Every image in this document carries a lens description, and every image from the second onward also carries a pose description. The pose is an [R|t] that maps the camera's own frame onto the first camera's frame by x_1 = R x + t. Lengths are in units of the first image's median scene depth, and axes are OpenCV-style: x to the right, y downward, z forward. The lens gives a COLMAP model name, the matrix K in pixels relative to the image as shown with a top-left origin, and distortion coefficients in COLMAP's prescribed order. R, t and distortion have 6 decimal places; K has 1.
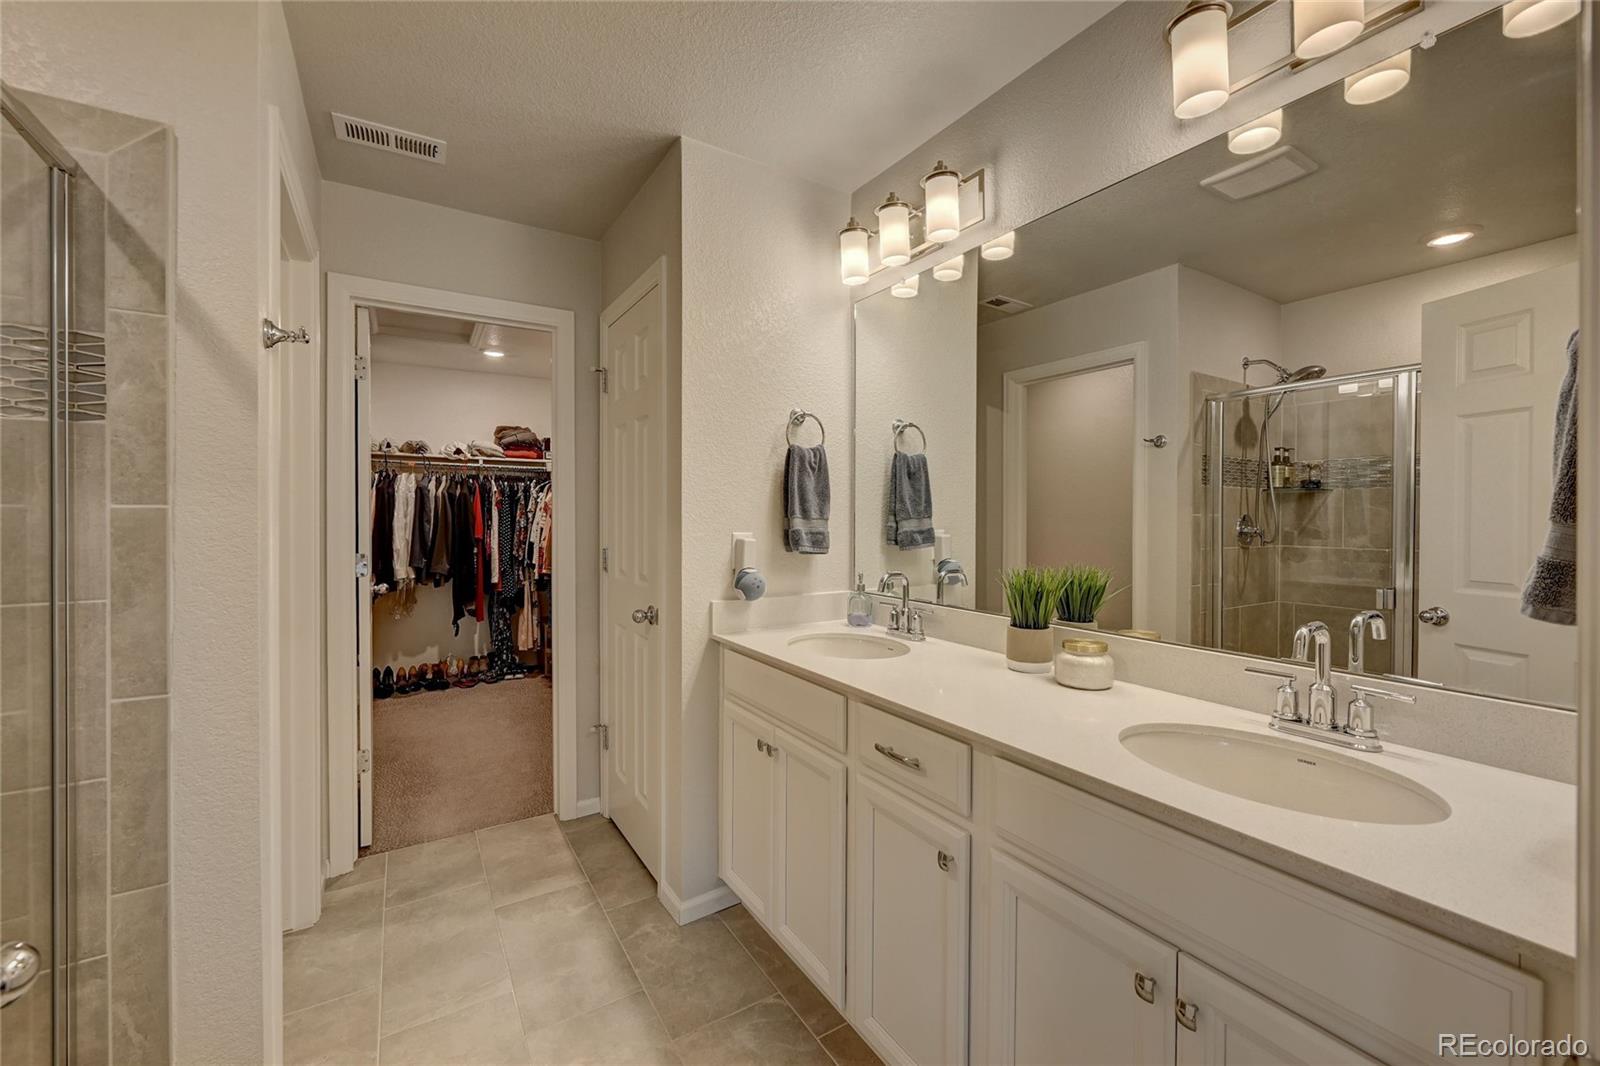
lens RADIAL K [[634.7, 0, 797.8], [0, 634.7, 524.3], [0, 0, 1]] dist [0.000445, 0.000031]
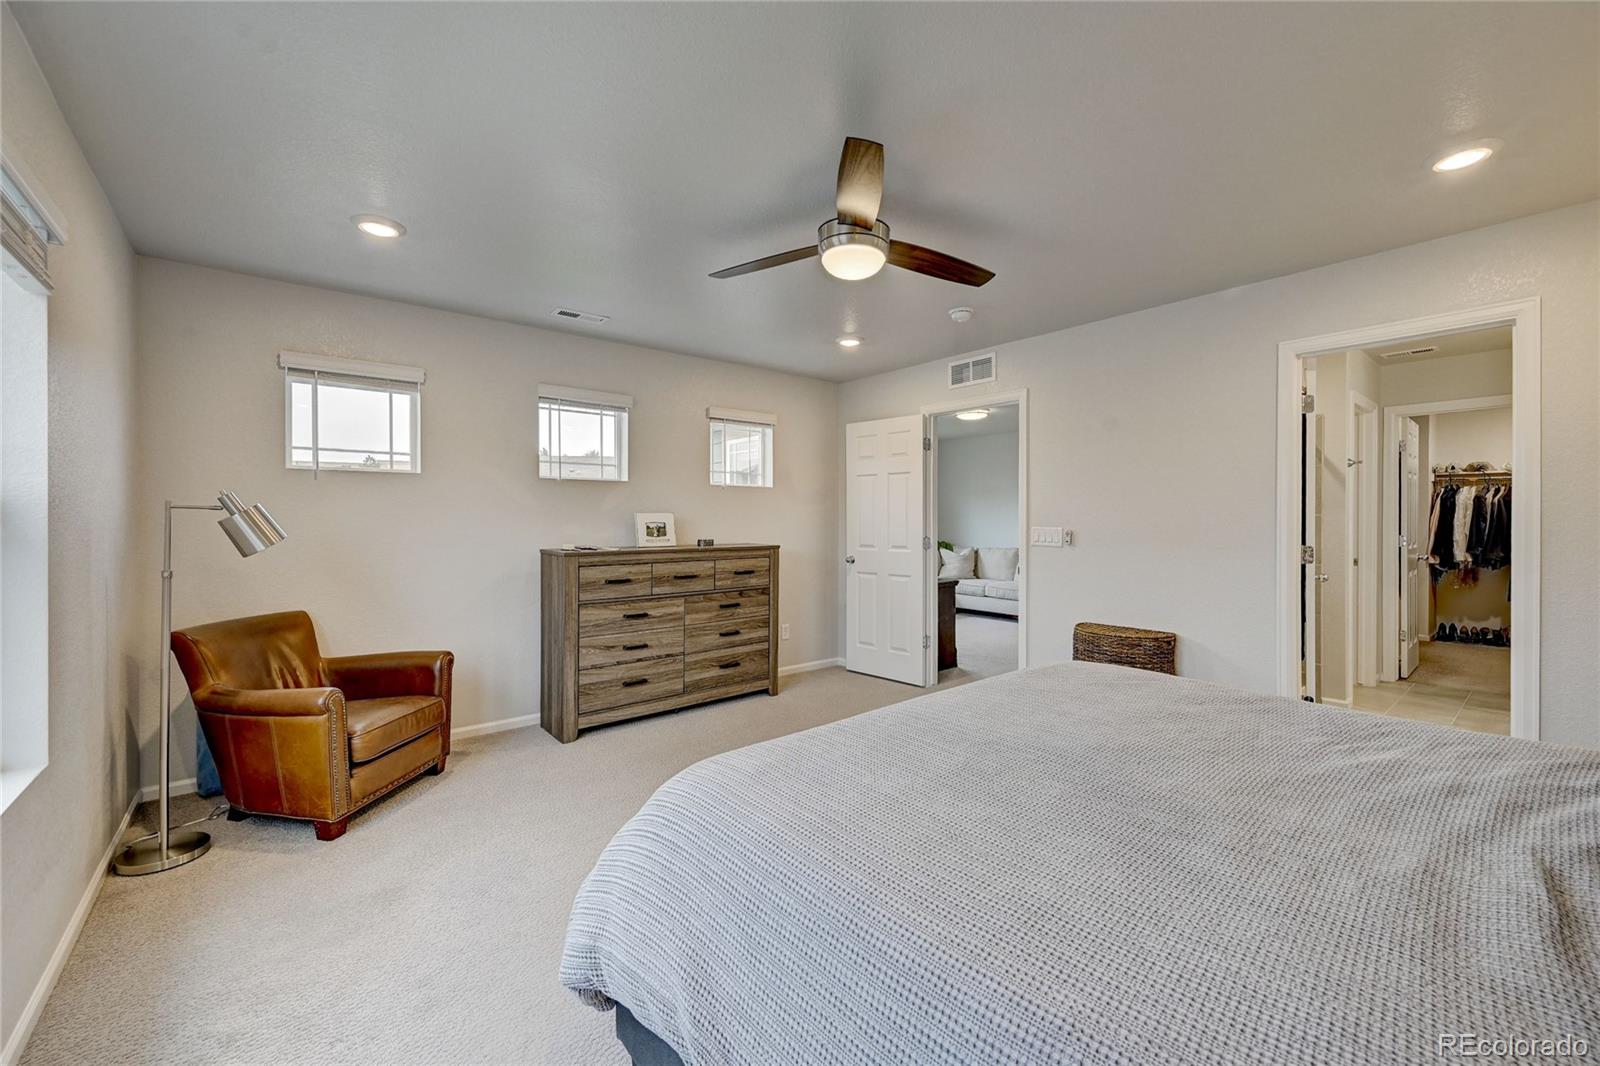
lens RADIAL K [[634.7, 0, 796.3], [0, 634.7, 521.0], [0, 0, 1]] dist [0.000445, 0.000031]
pose [[0.120087, 0.003719, -0.992756, 0.601999], [-0.008183, 0.999963, 0.002756, 0.003796], [0.992730, 0.007793, 0.120113, -0.644299]]
